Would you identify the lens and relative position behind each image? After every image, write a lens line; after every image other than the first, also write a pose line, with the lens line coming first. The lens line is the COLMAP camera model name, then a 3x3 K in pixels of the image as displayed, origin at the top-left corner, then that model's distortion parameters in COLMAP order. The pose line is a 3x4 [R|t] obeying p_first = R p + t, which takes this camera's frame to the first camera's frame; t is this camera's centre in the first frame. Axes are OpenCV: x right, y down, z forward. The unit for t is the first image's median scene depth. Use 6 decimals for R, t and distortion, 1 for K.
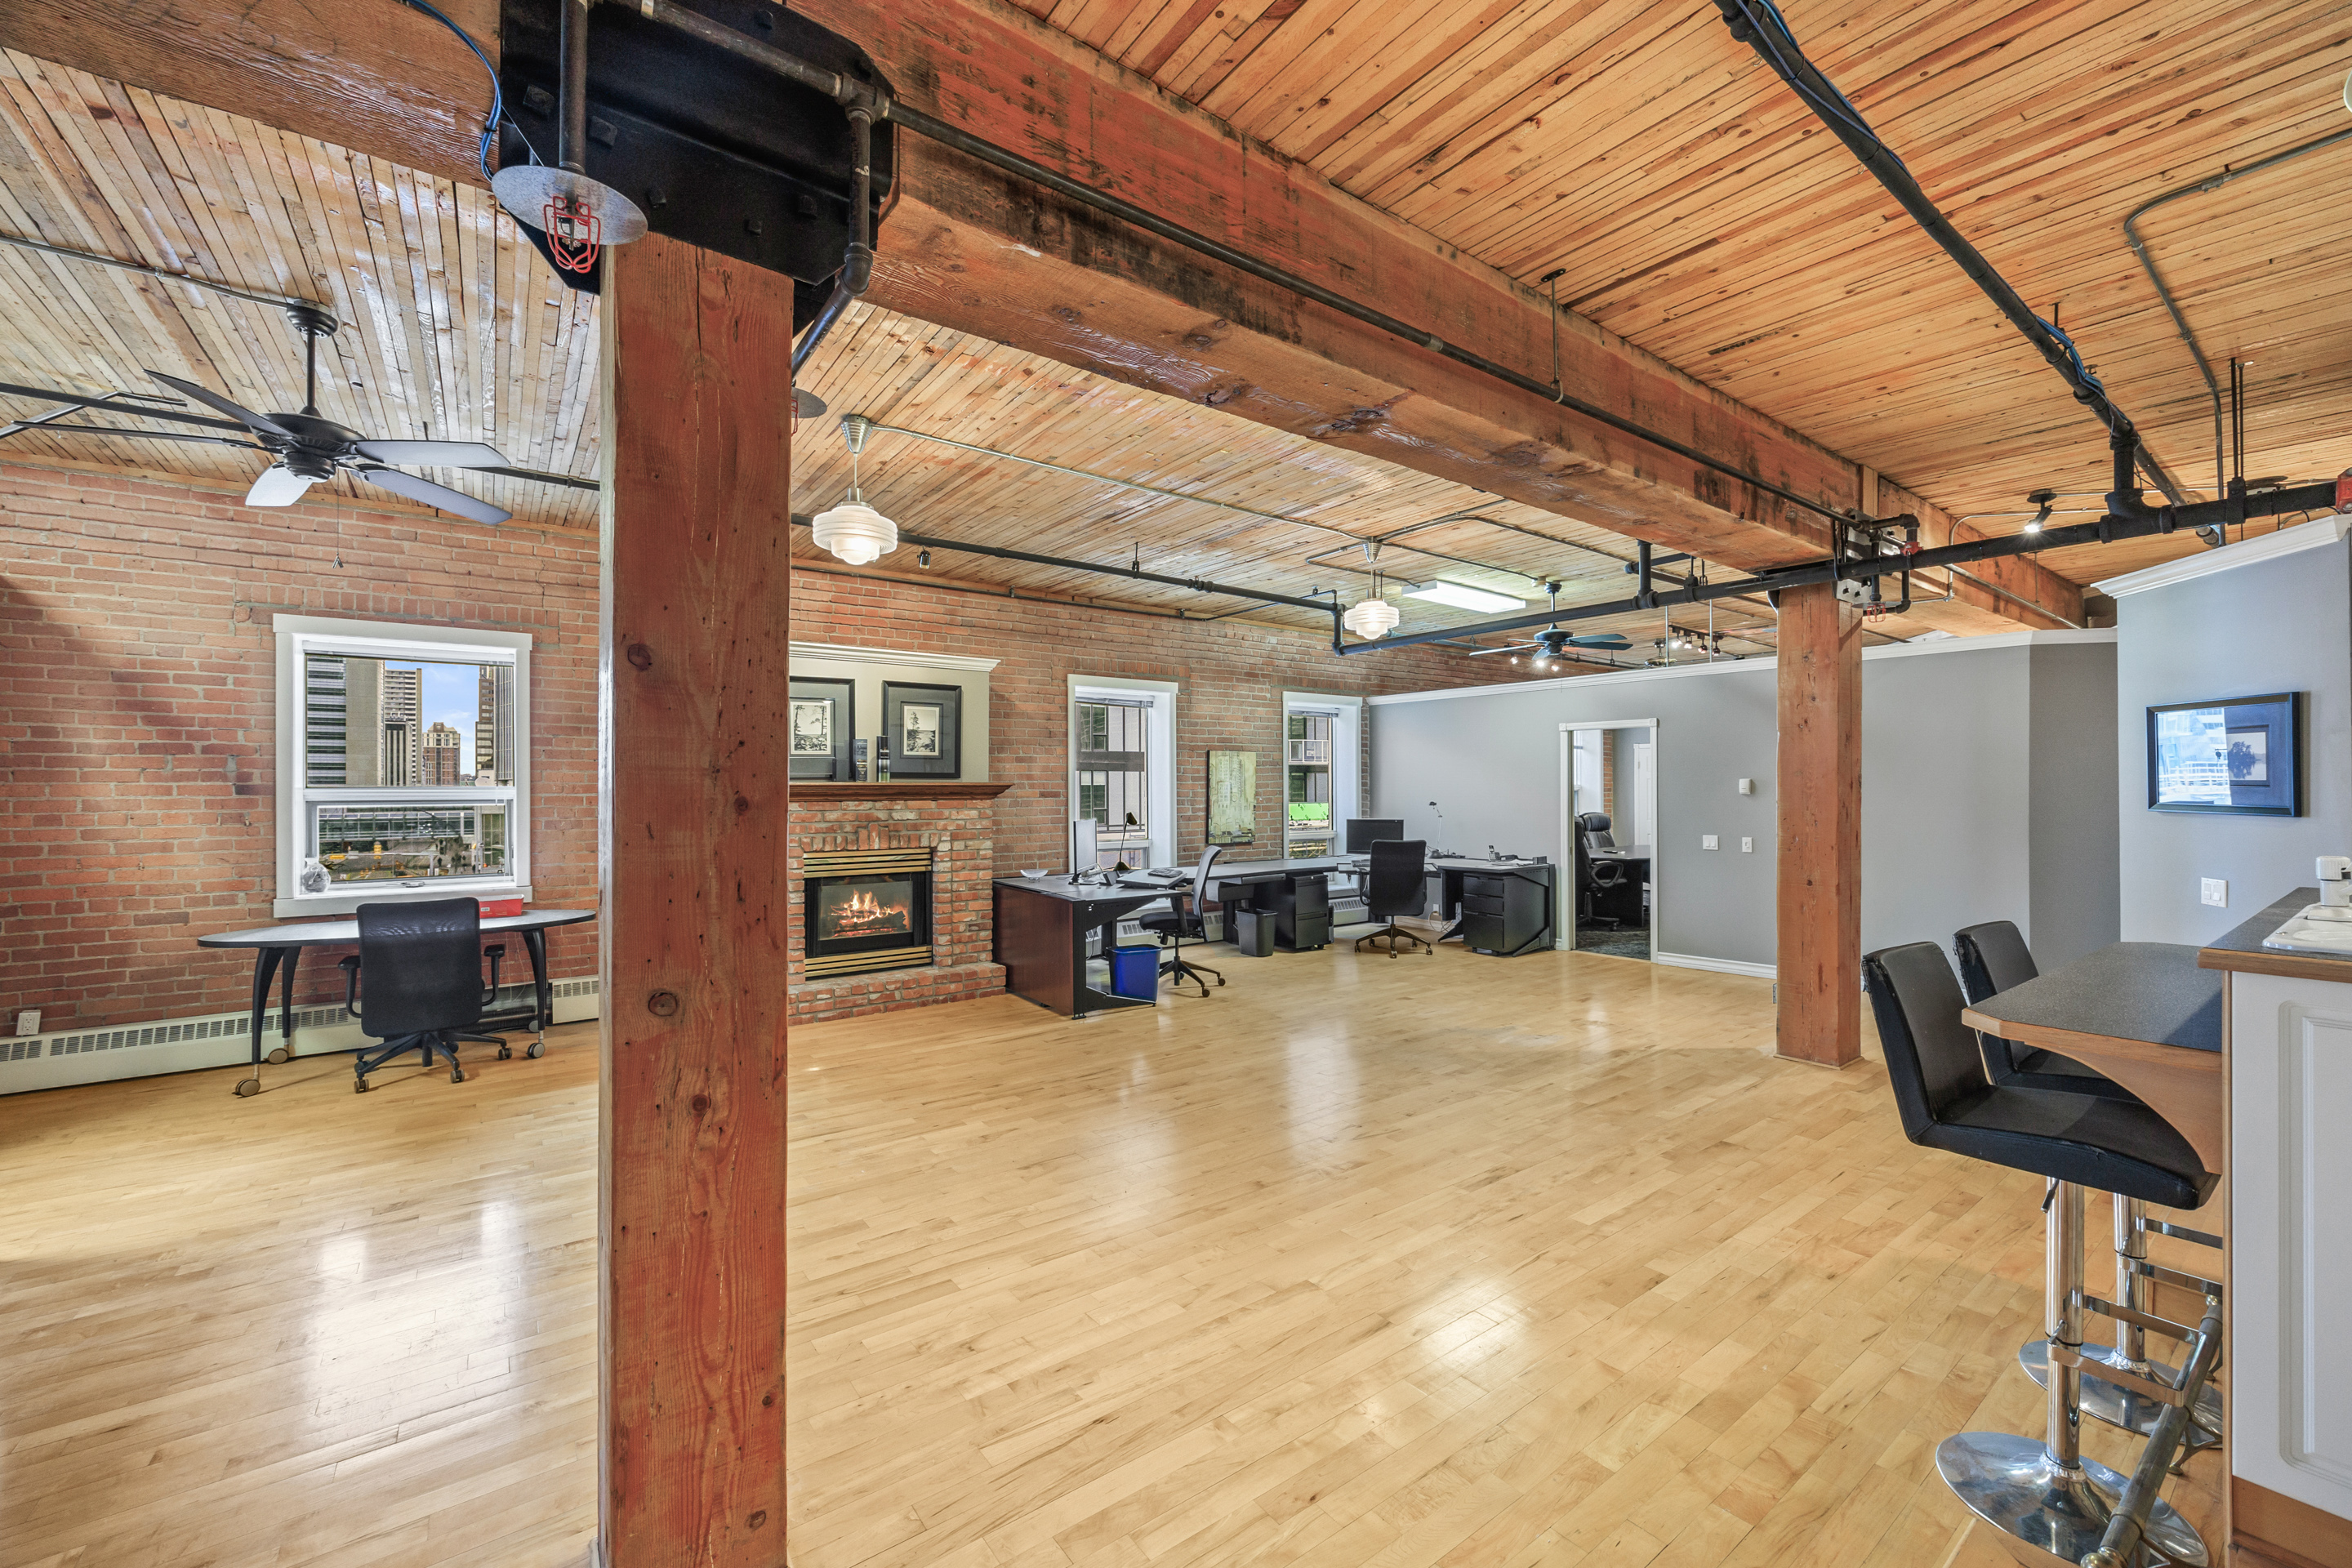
lens RADIAL K [[951.3, 0, 1208.1], [0, 951.3, 786.5], [0, 0, 1]] dist [-0.007754, 0.001171]
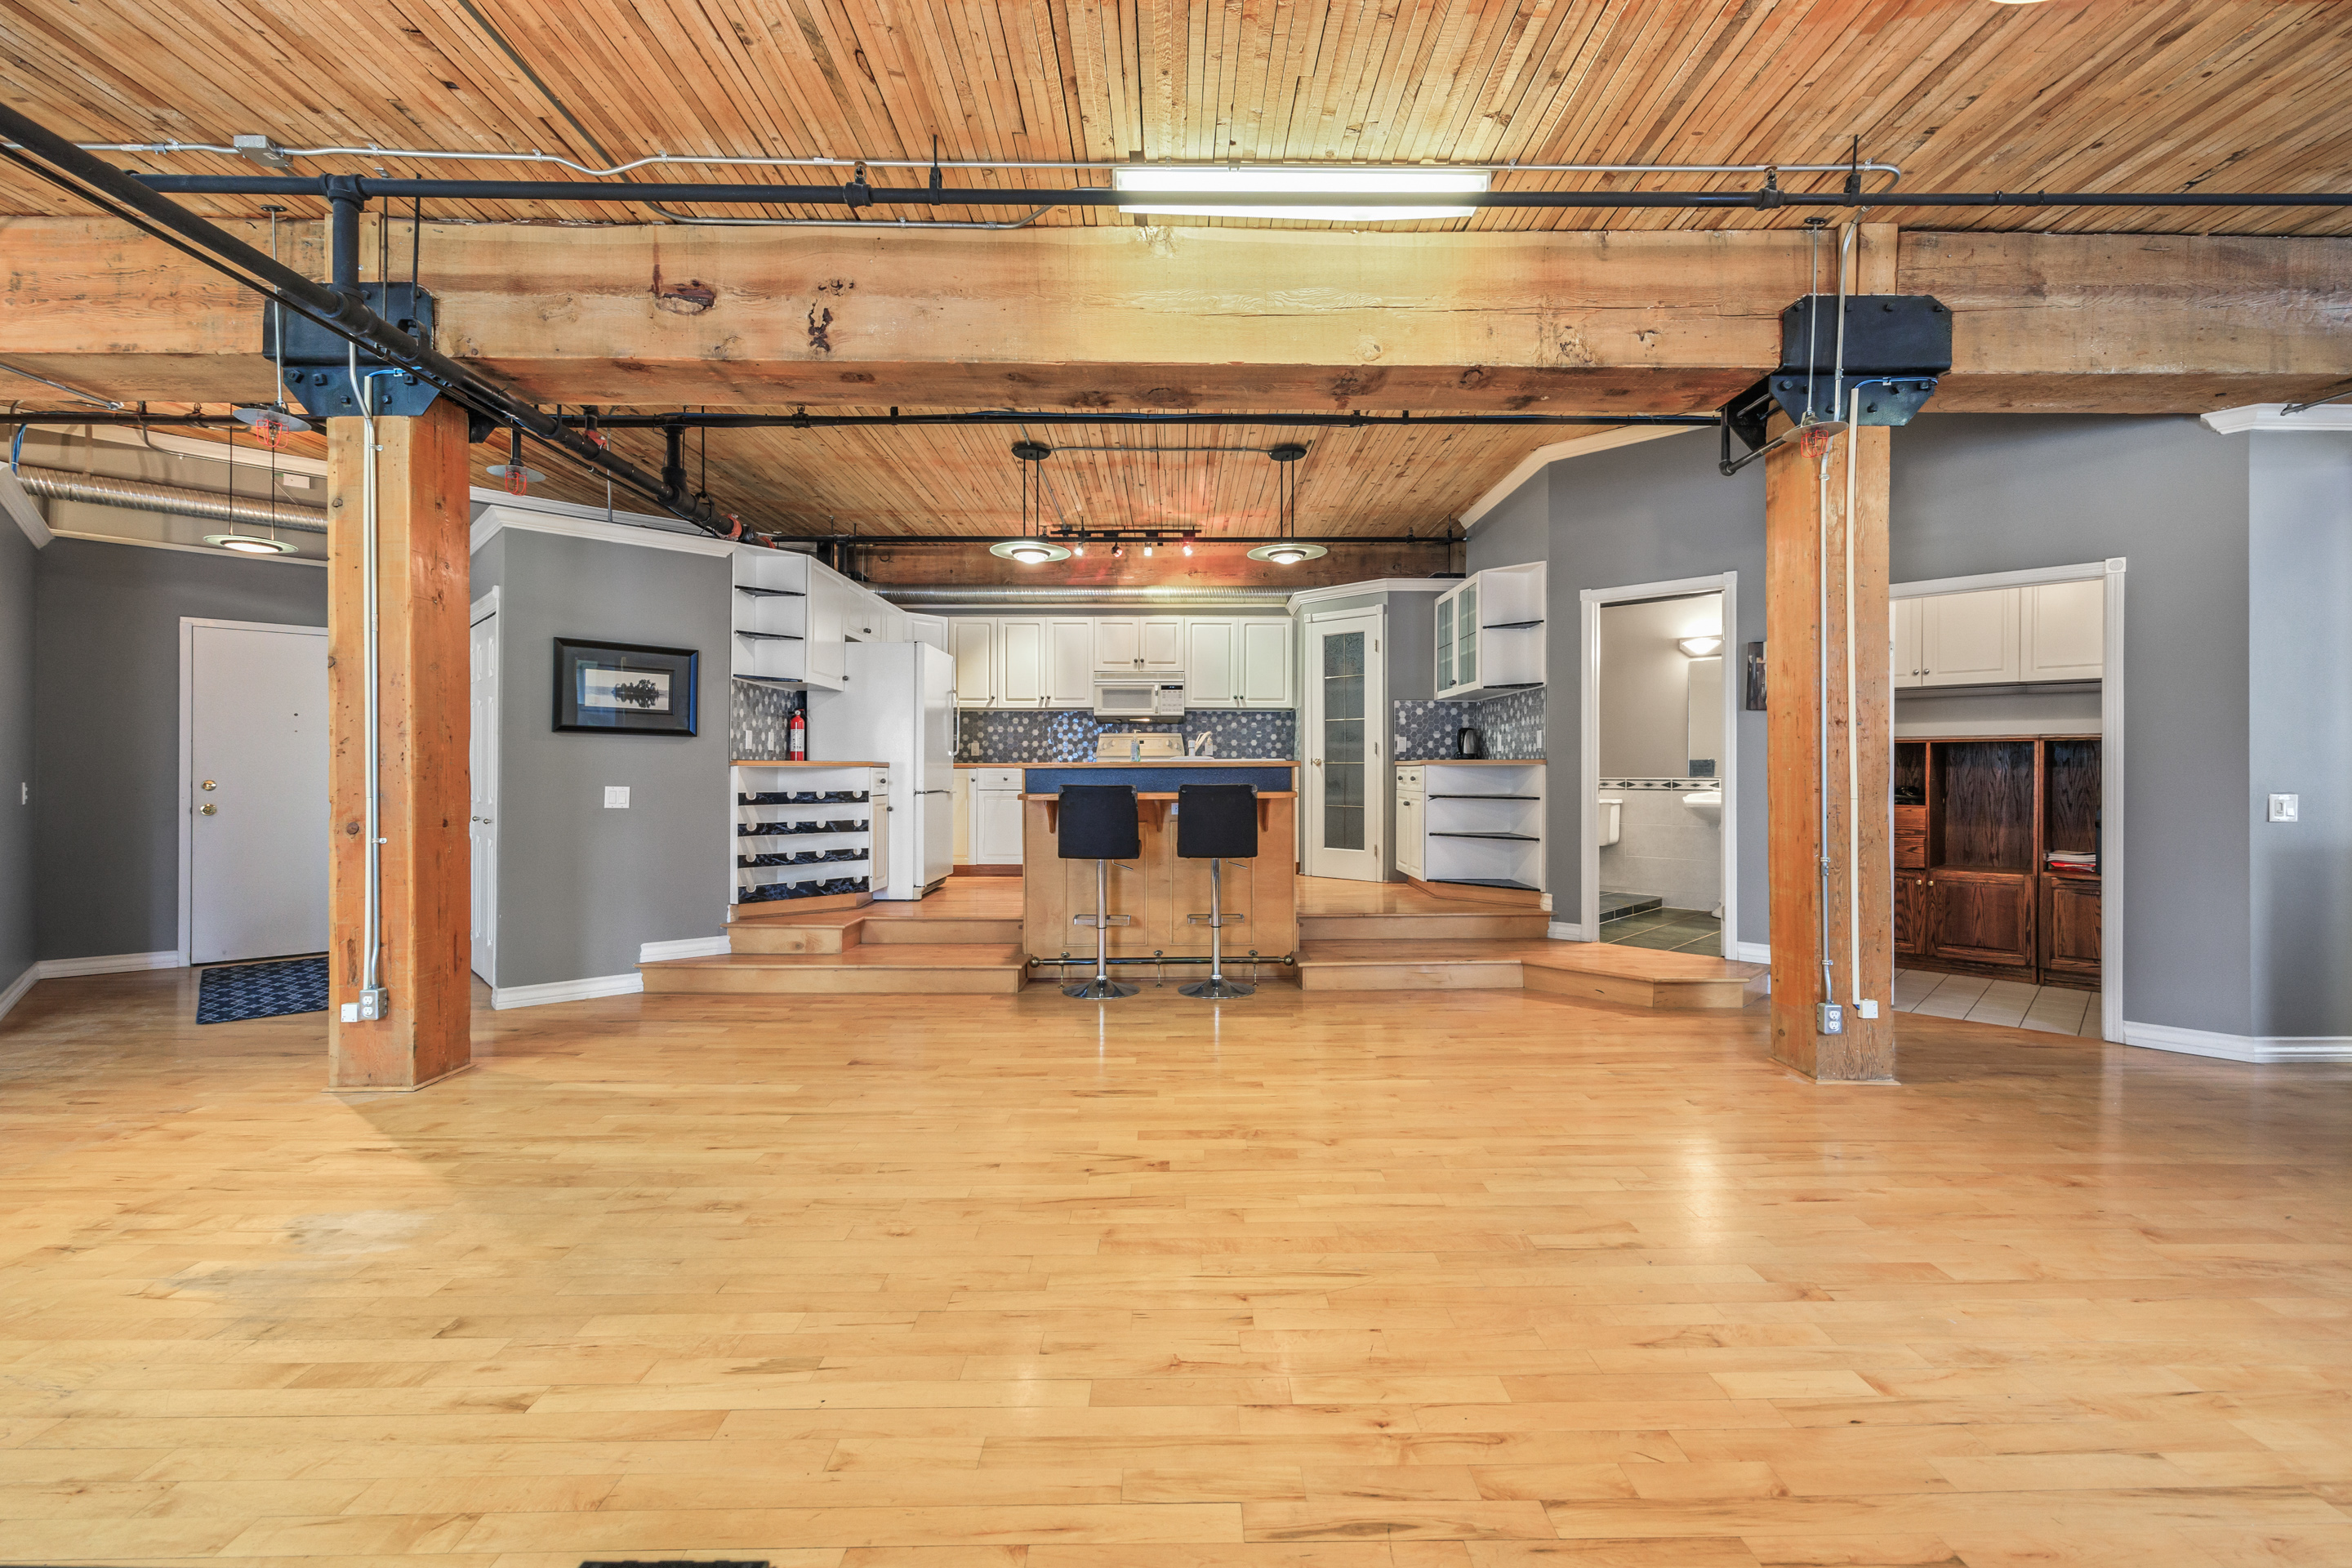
lens RADIAL K [[987.3, 0, 1215.0], [0, 987.3, 768.6], [0, 0, 1]] dist [0.001989, 0.000373]
pose [[-0.816596, 0.005932, 0.577179, -0.221712], [0.001233, 0.999963, -0.008533, 0.056458], [-0.577208, -0.006256, -0.816573, 1.062684]]
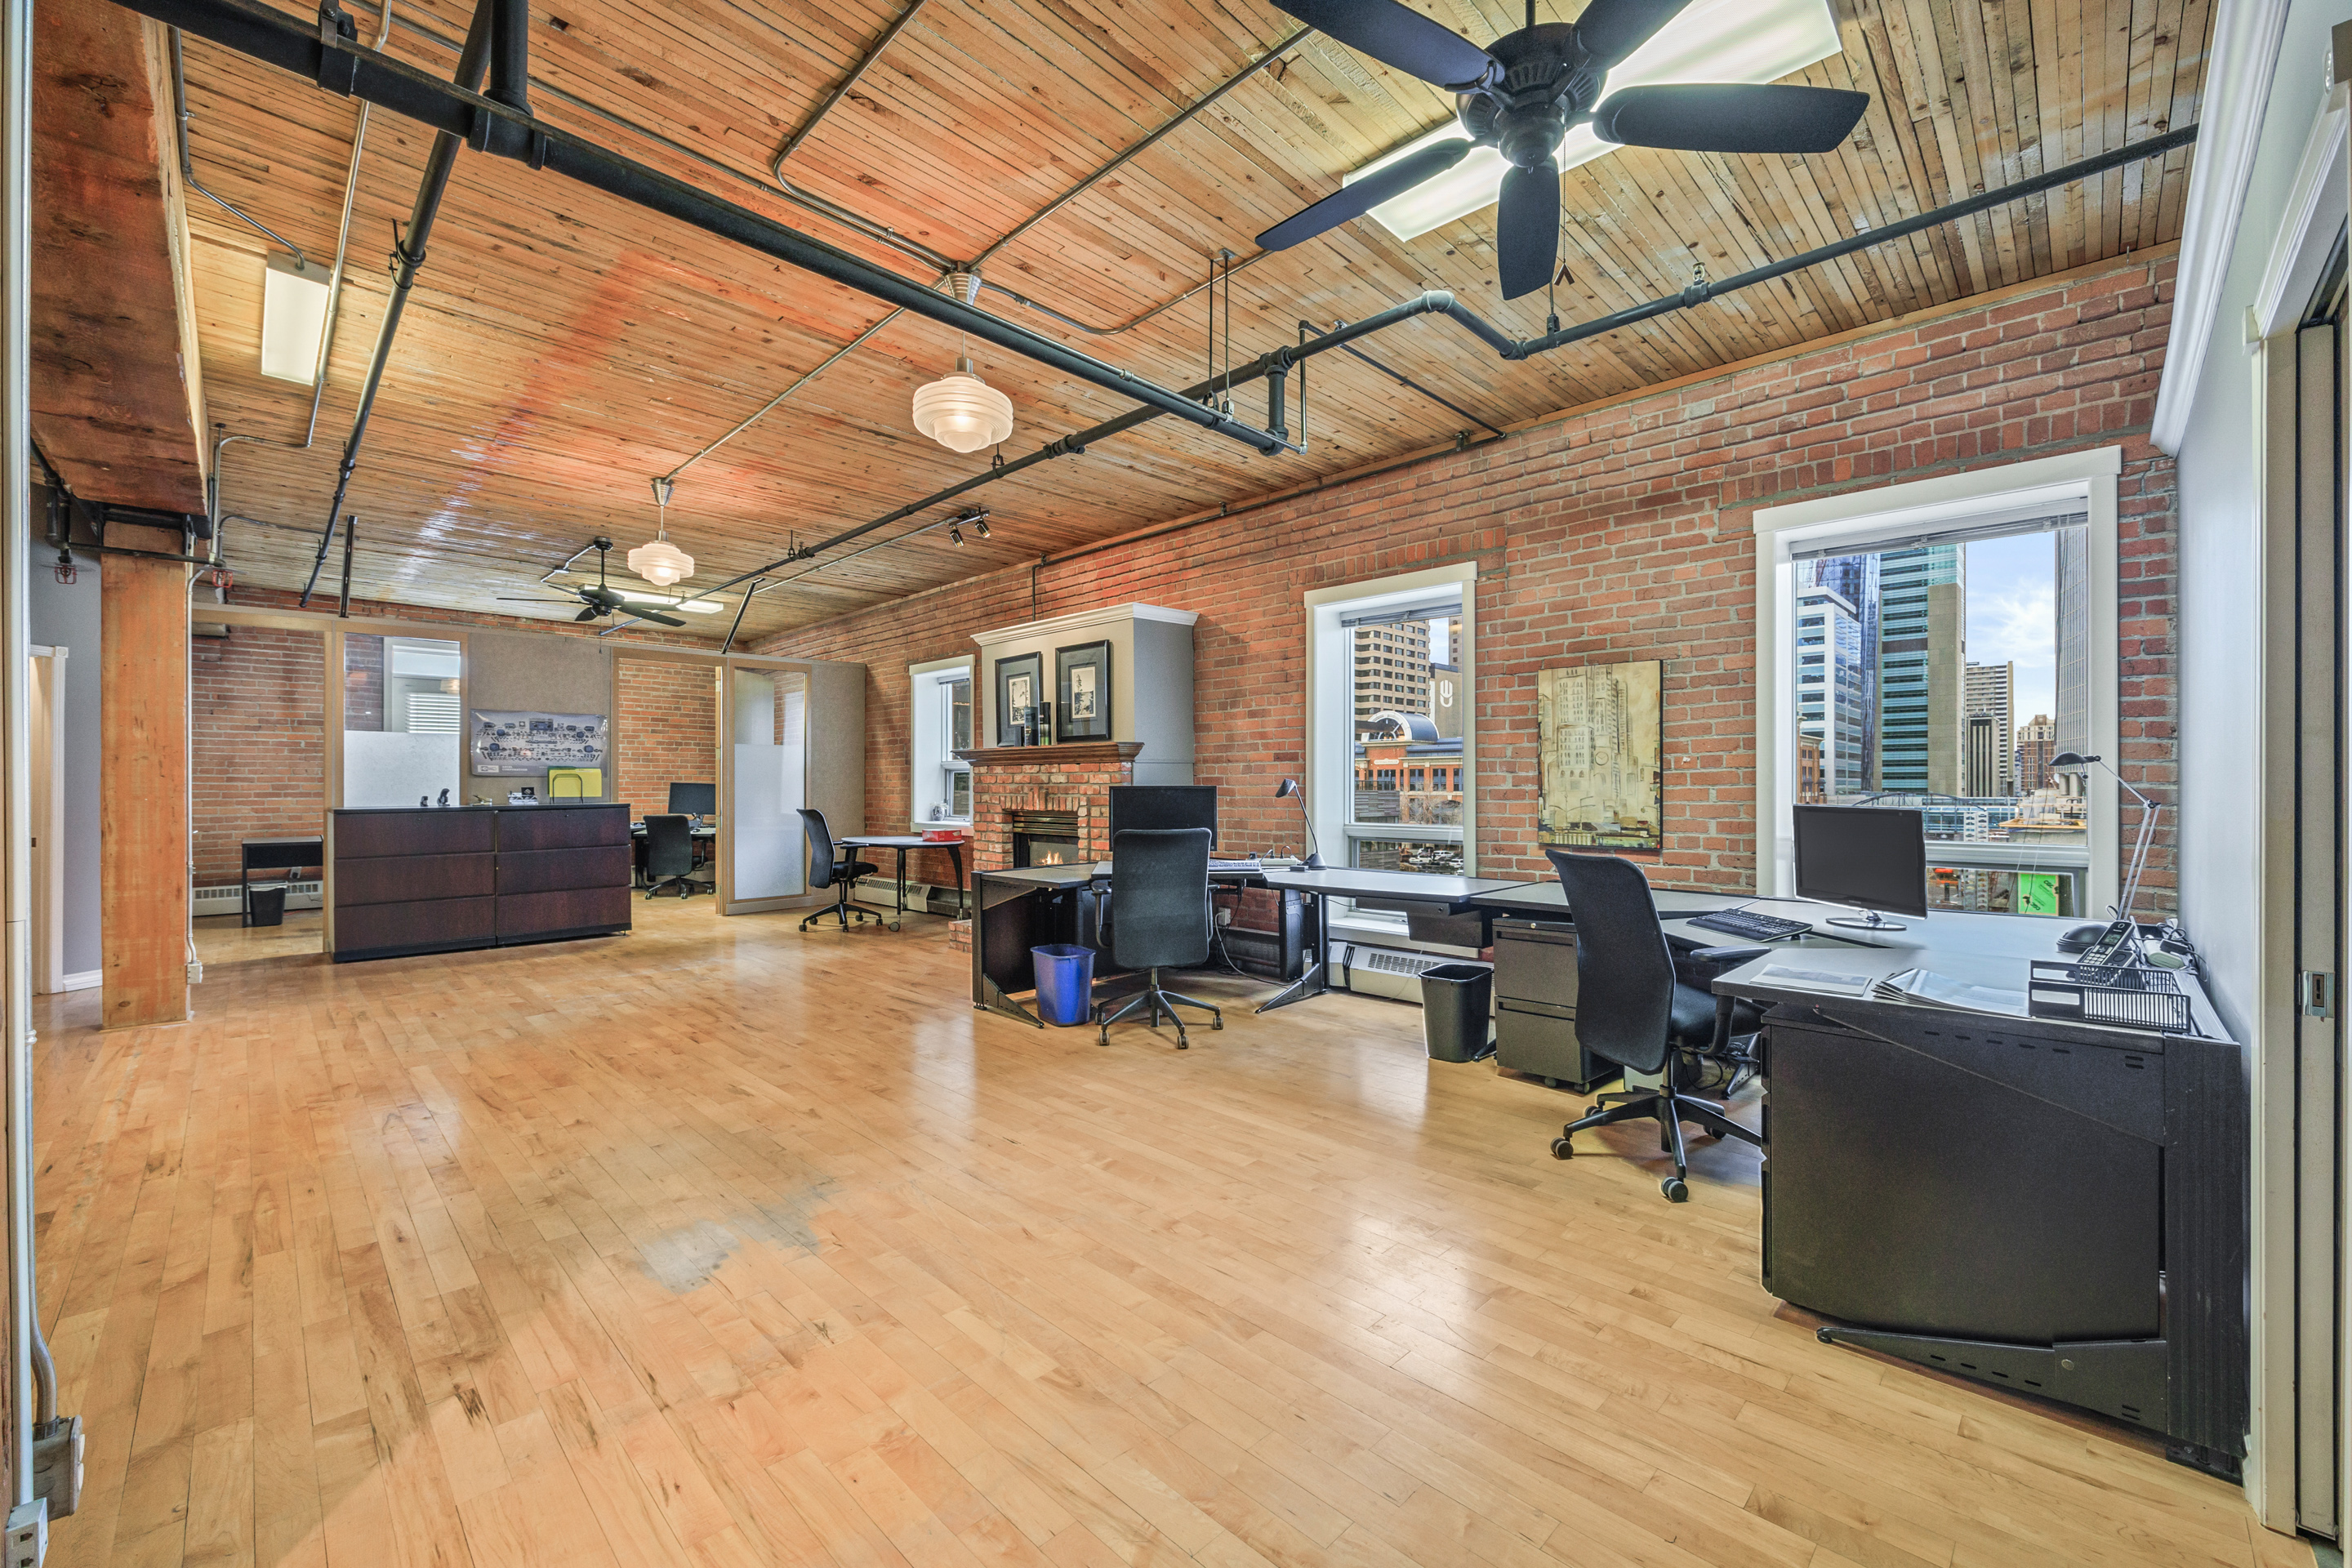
lens RADIAL K [[951.3, 0, 1178.5], [0, 951.3, 789.0], [0, 0, 1]] dist [-0.007754, 0.001171]
pose [[0.136988, 0.005810, -0.990556, 0.769496], [0.000868, 0.999982, 0.005985, 0.039194], [0.990572, -0.001680, 0.136980, 1.087955]]
